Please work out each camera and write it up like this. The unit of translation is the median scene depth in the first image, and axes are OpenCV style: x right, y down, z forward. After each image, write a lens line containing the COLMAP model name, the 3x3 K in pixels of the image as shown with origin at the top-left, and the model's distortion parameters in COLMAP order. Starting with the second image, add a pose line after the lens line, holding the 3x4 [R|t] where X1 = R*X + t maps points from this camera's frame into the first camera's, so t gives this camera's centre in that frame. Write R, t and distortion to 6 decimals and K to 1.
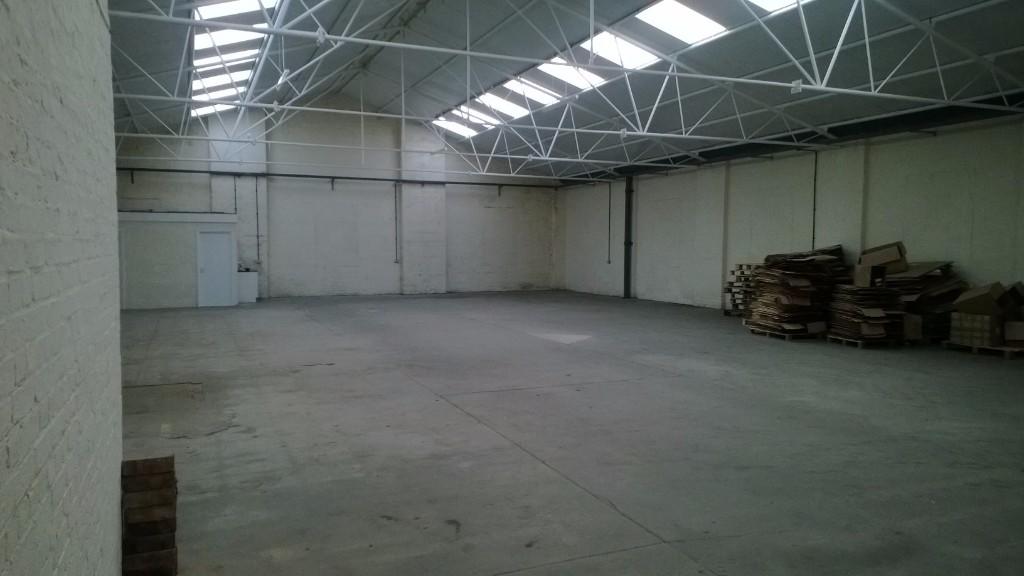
lens RADIAL K [[733.3, 0, 512.0], [0, 733.3, 288.0], [0, 0, 1]] dist [0.067374, -0.001784]
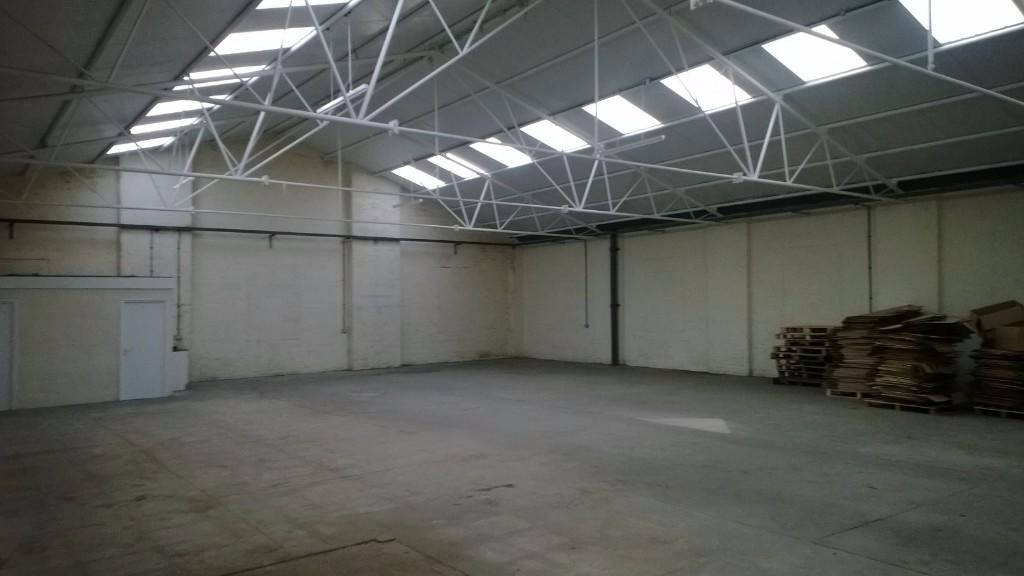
lens RADIAL K [[732.6, 0, 512.0], [0, 732.6, 288.0], [0, 0, 1]] dist [0.042474, -0.002418]
pose [[0.971232, -0.011562, 0.237856, -0.185511], [0.031315, 0.996348, -0.079434, -0.013984], [-0.236069, 0.084597, 0.968047, 0.143744]]
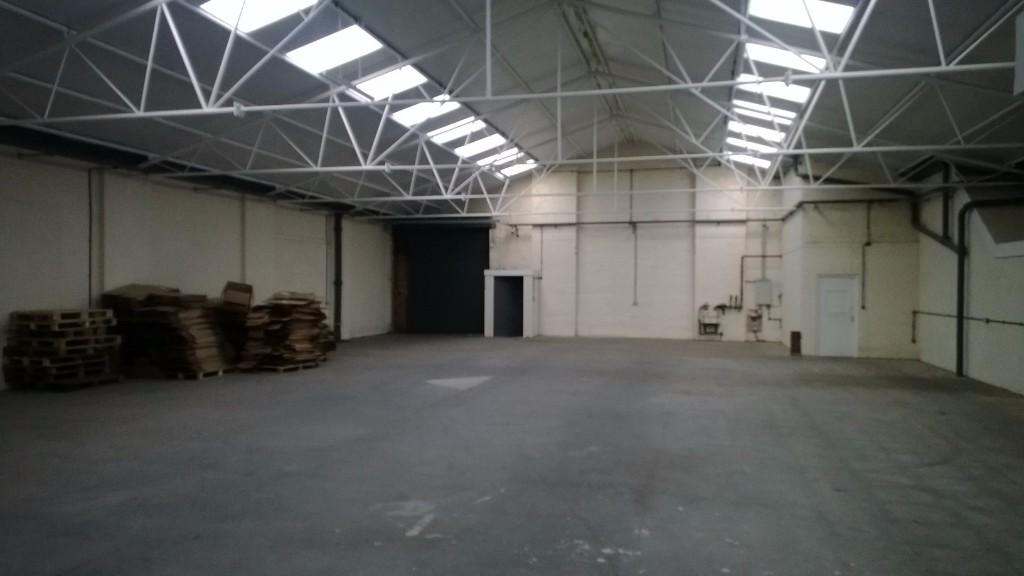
lens RADIAL K [[733.3, 0, 512.0], [0, 733.3, 288.0], [0, 0, 1]] dist [0.067374, -0.001784]
pose [[0.792420, -0.000147, -0.609976, 0.265961], [-0.036844, 0.998163, -0.048105, -0.003608], [0.608862, 0.060593, 0.790959, 0.102895]]
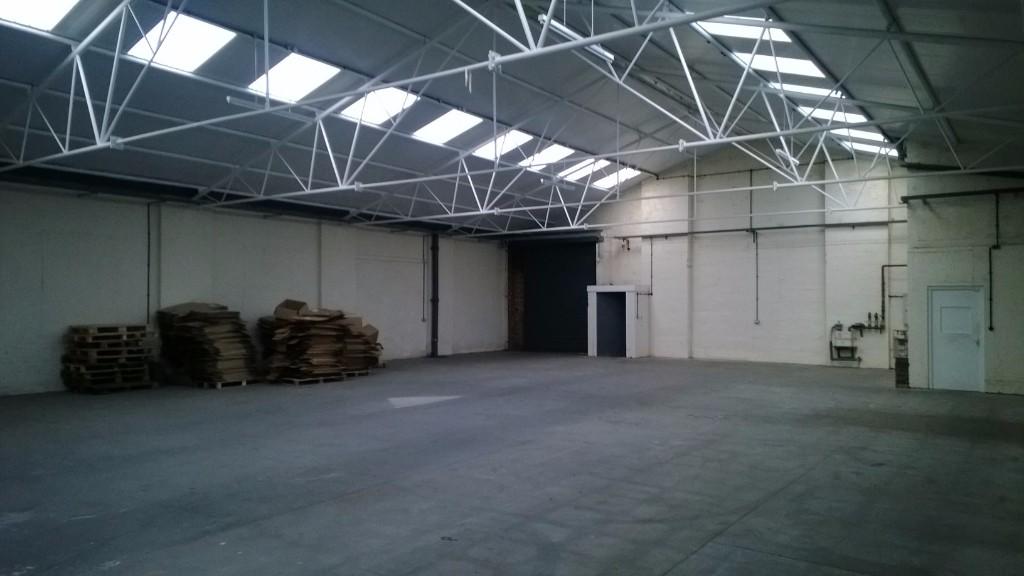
lens RADIAL K [[750.6, 0, 512.0], [0, 750.6, 288.0], [0, 0, 1]] dist [0.071759, -0.002715]
pose [[0.524598, -0.021392, -0.851081, 0.411420], [-0.049093, 0.997261, -0.055326, -0.013850], [0.849933, 0.070806, 0.522111, 0.288453]]
